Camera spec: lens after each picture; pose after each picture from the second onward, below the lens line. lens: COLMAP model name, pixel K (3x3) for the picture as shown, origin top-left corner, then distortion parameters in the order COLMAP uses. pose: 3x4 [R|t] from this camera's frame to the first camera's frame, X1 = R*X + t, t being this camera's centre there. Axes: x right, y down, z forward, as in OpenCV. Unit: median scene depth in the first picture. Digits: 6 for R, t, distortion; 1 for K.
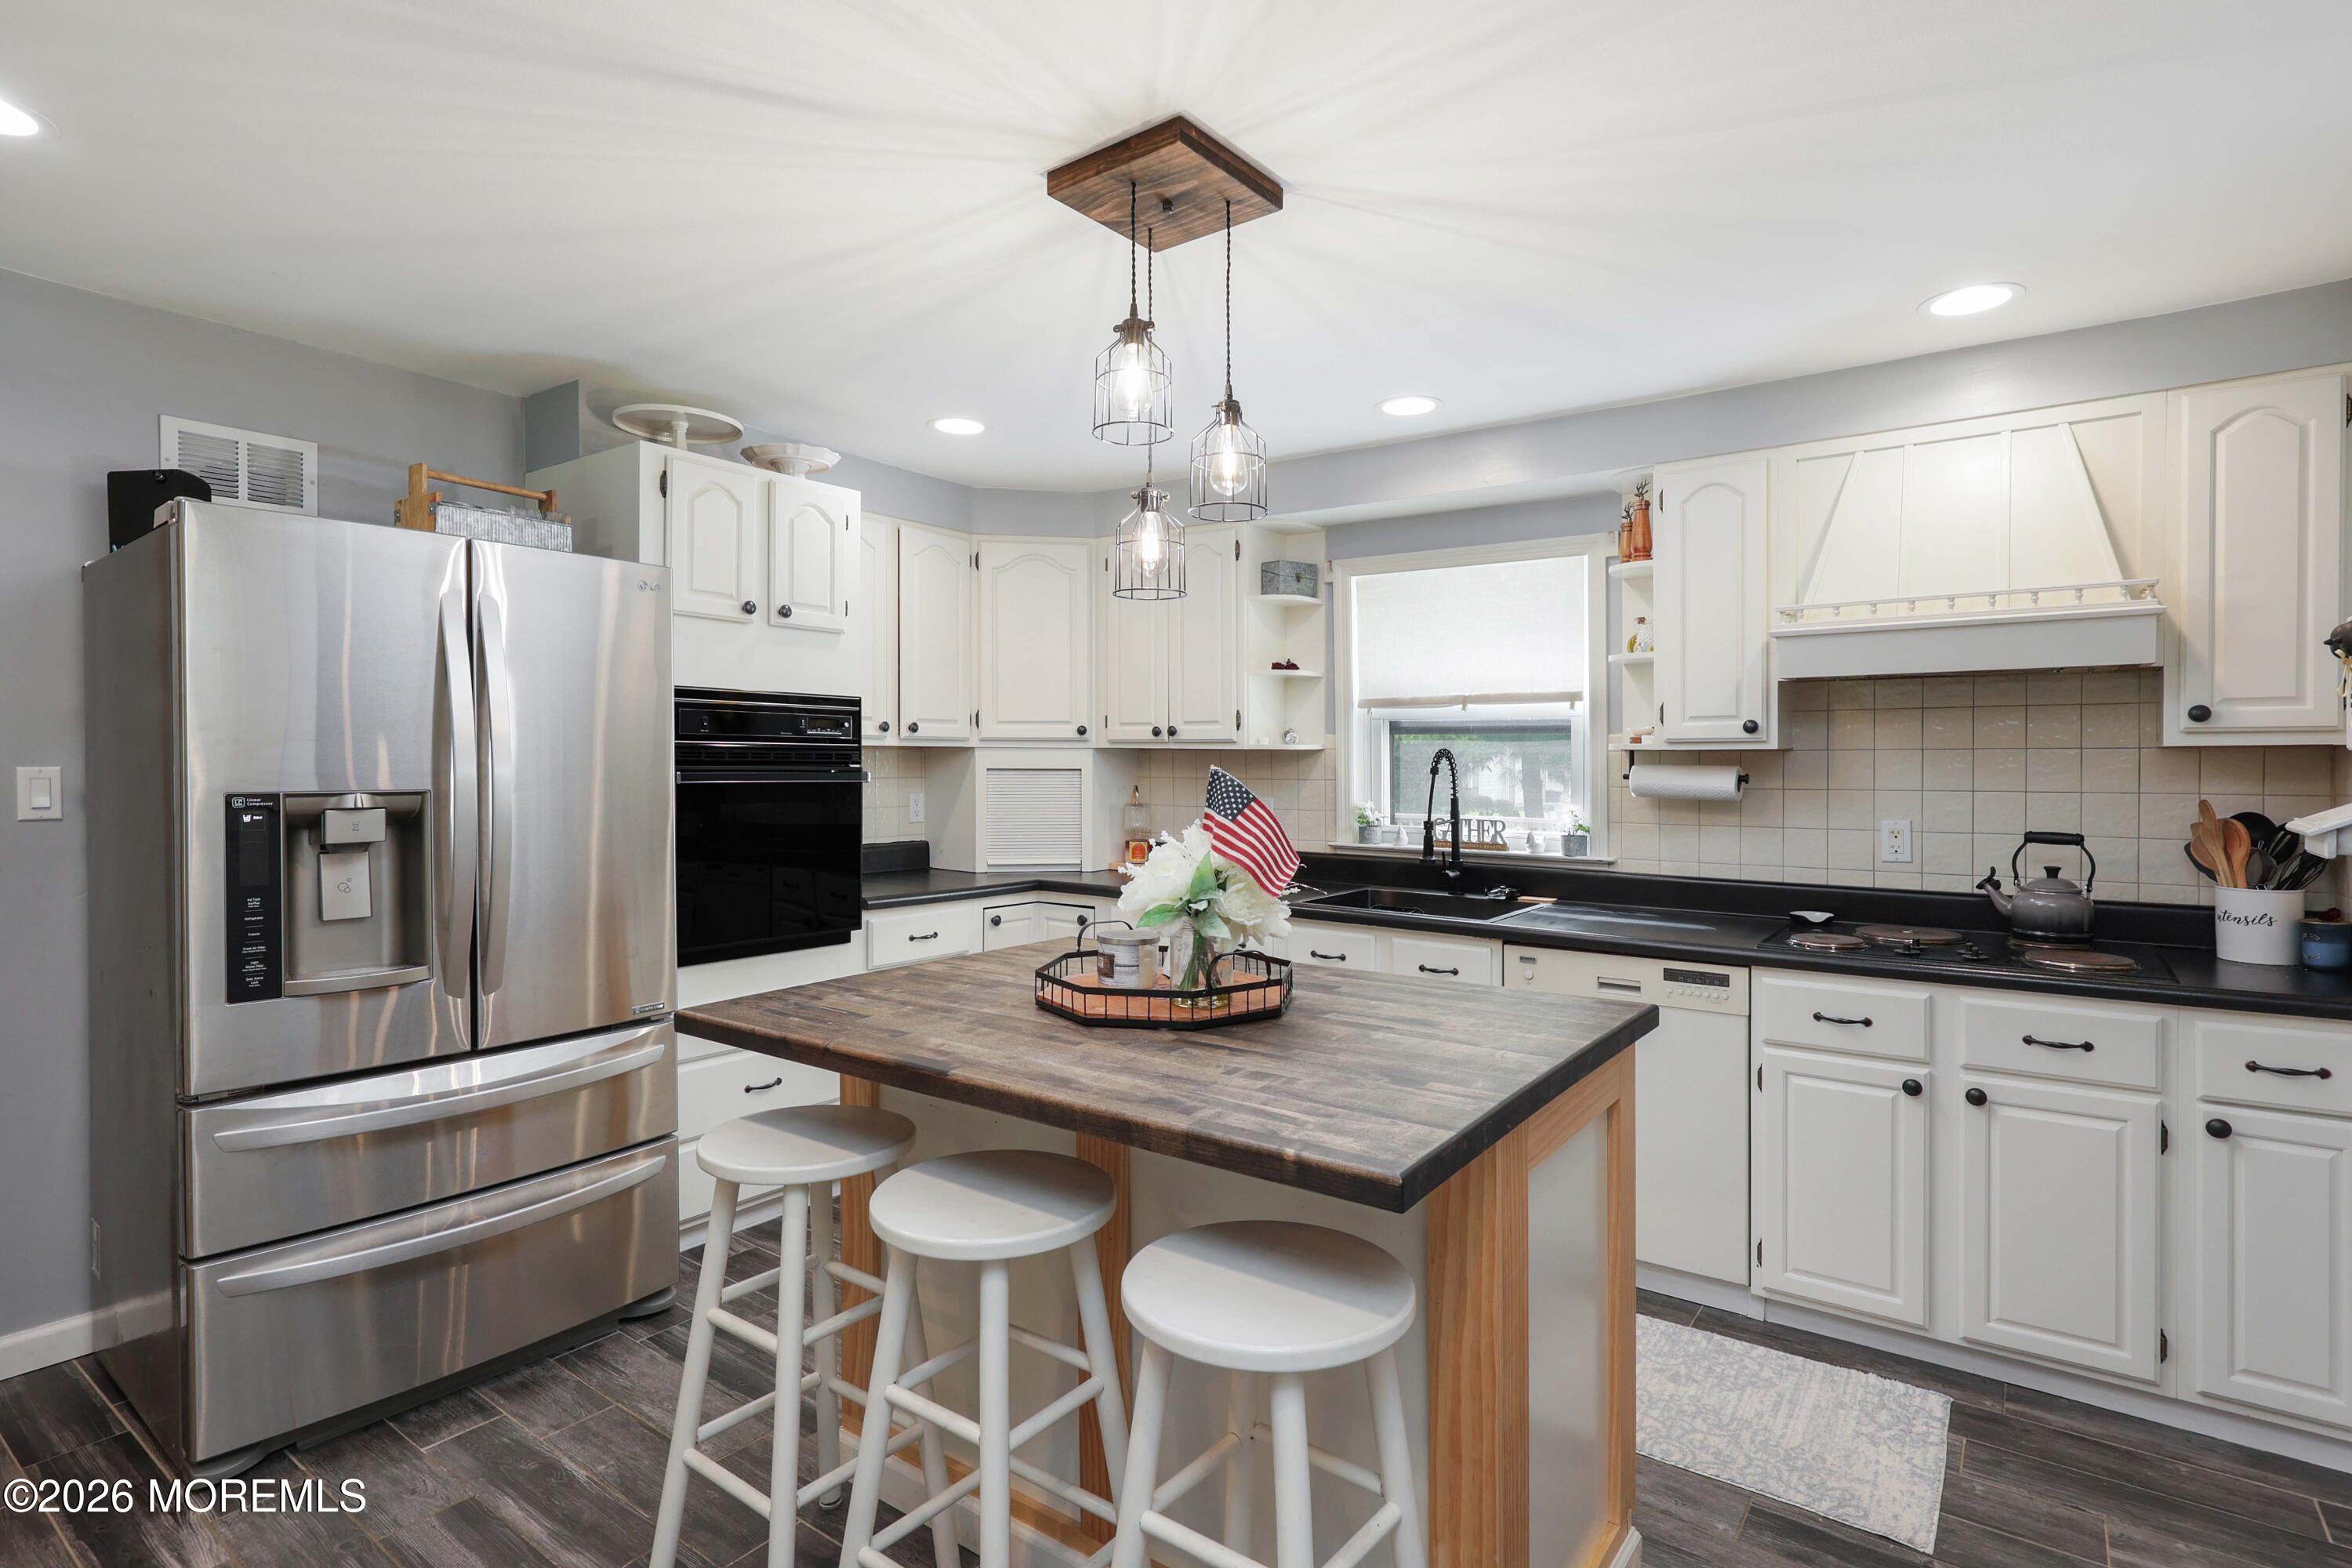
lens RADIAL K [[1145.7, 0, 1172.7], [0, 1145.7, 770.0], [0, 0, 1]] dist [0.001425, 0.000355]
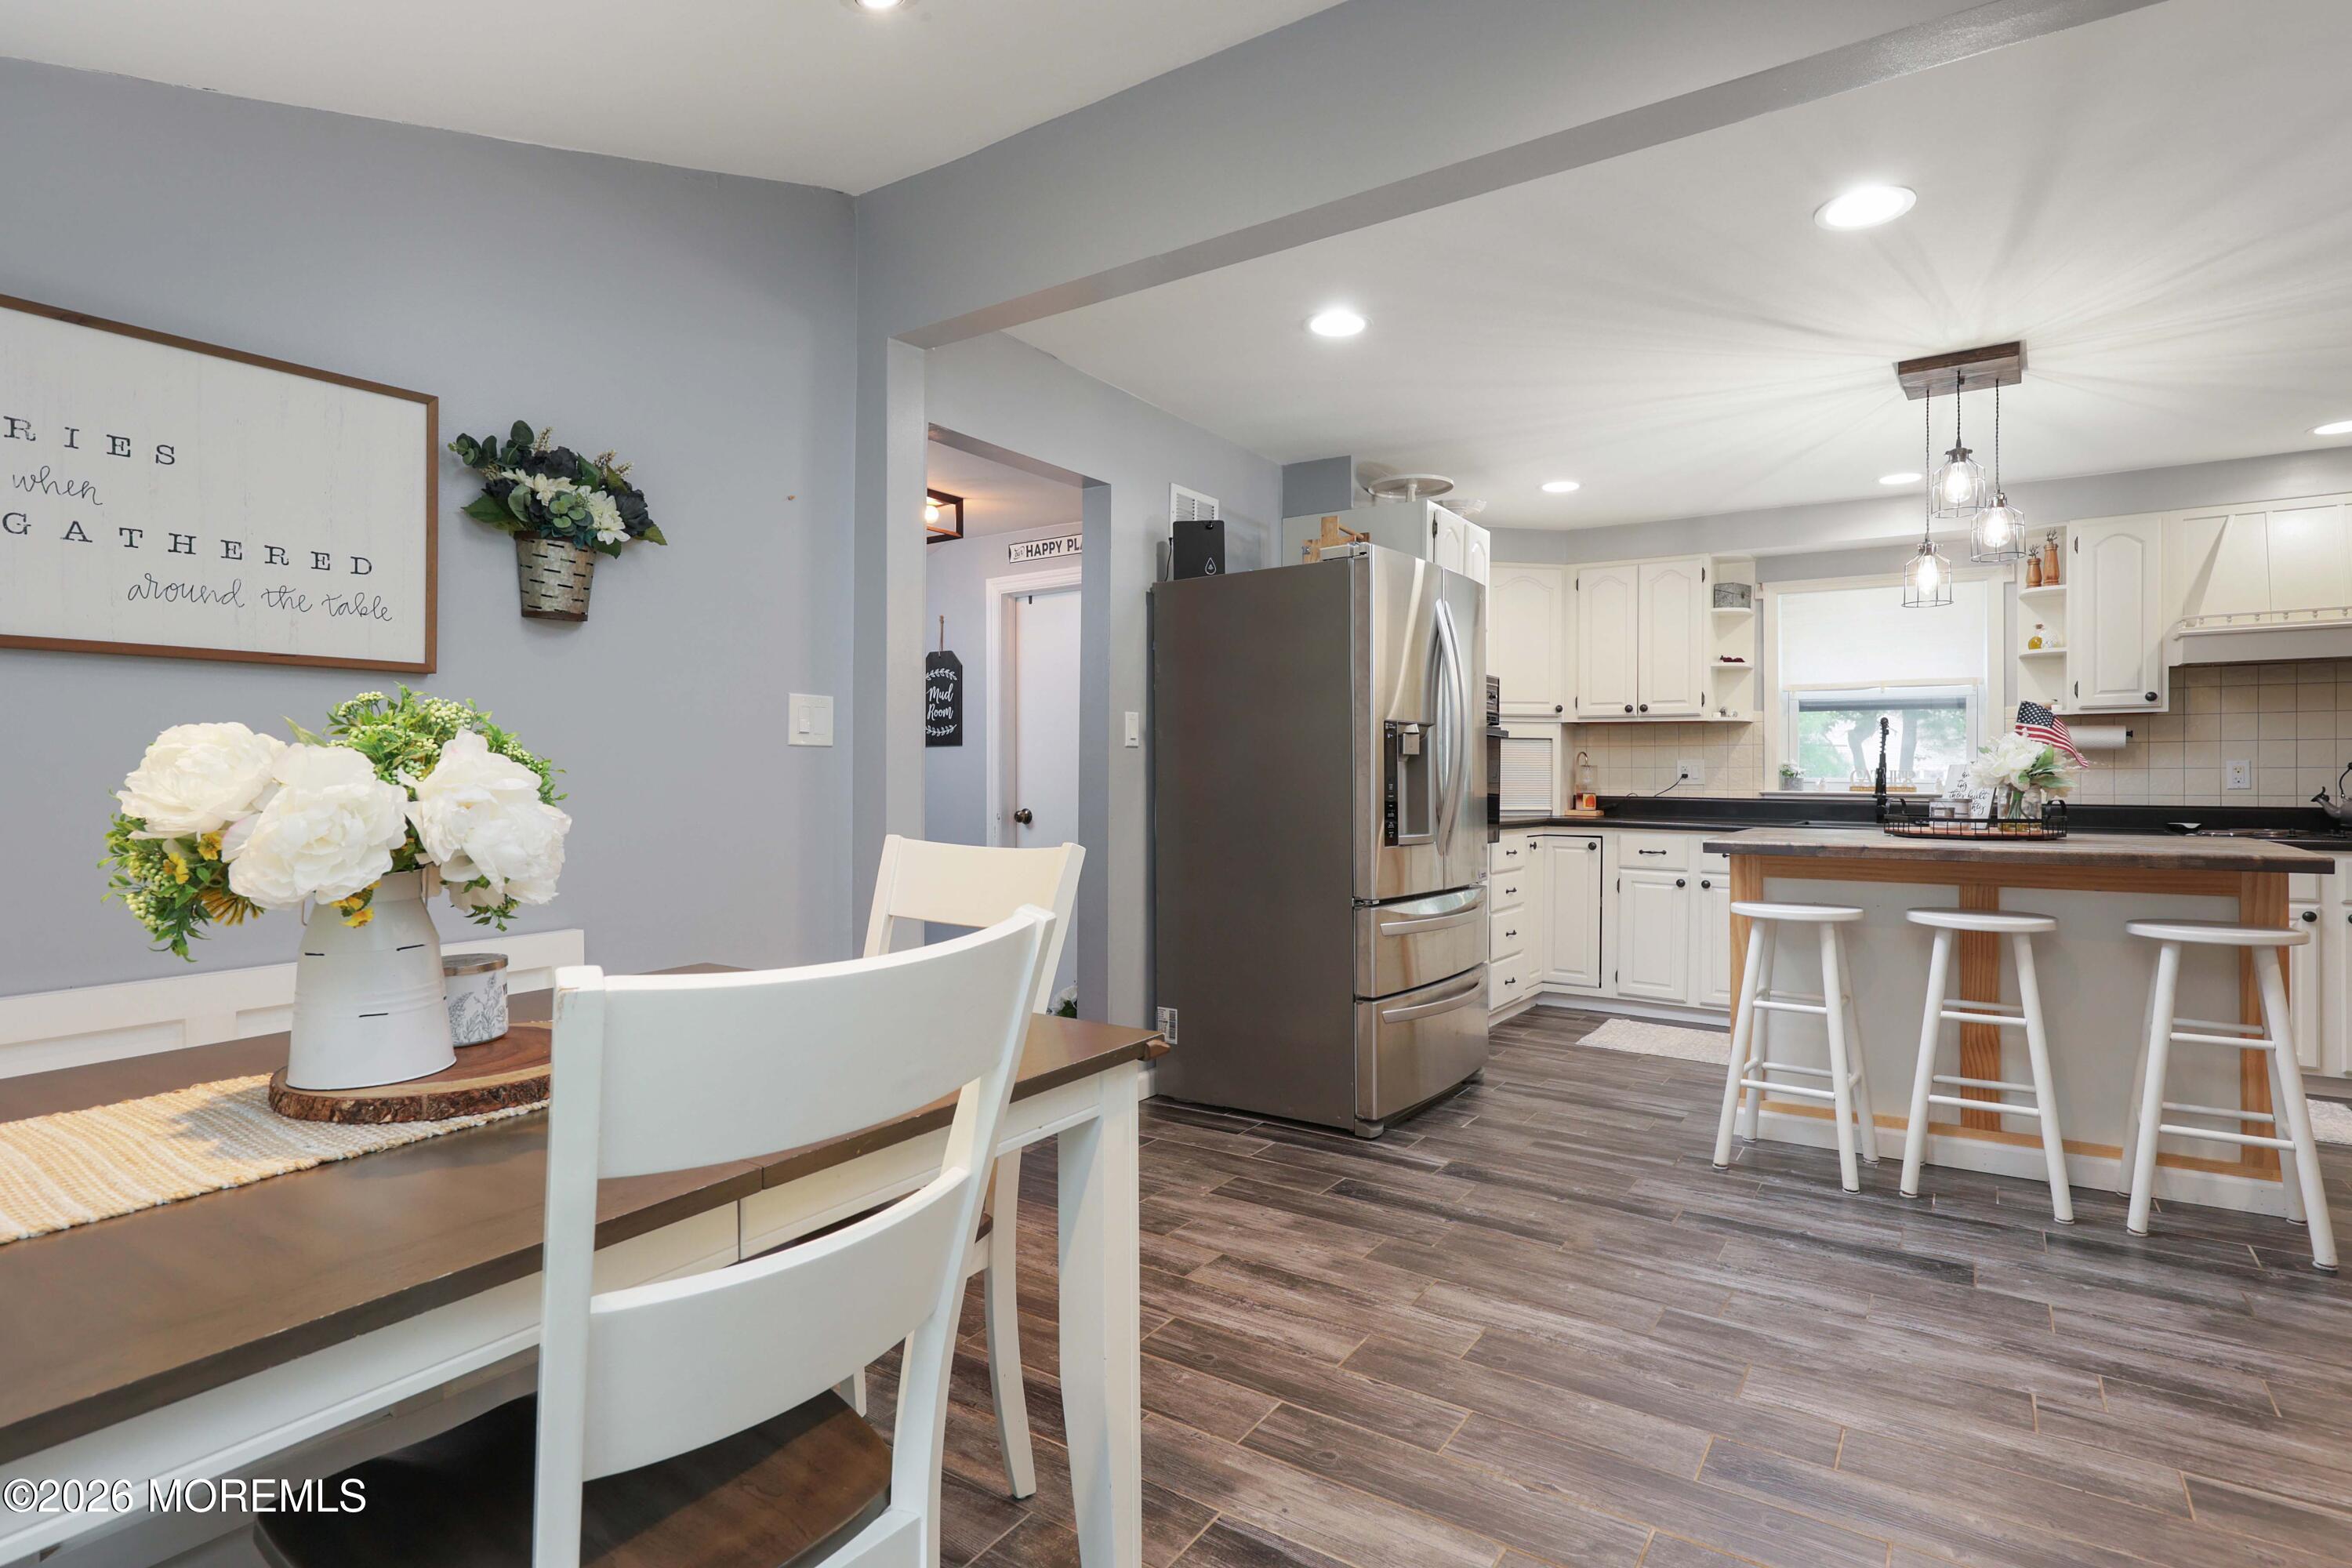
lens RADIAL K [[1166.0, 0, 1168.9], [0, 1166.0, 780.3], [0, 0, 1]] dist [0.013919, 0.000301]
pose [[0.998808, 0.001579, 0.048791, -0.783863], [-0.001214, 0.999971, -0.007510, 0.077628], [-0.048801, 0.007442, 0.998781, -0.435228]]
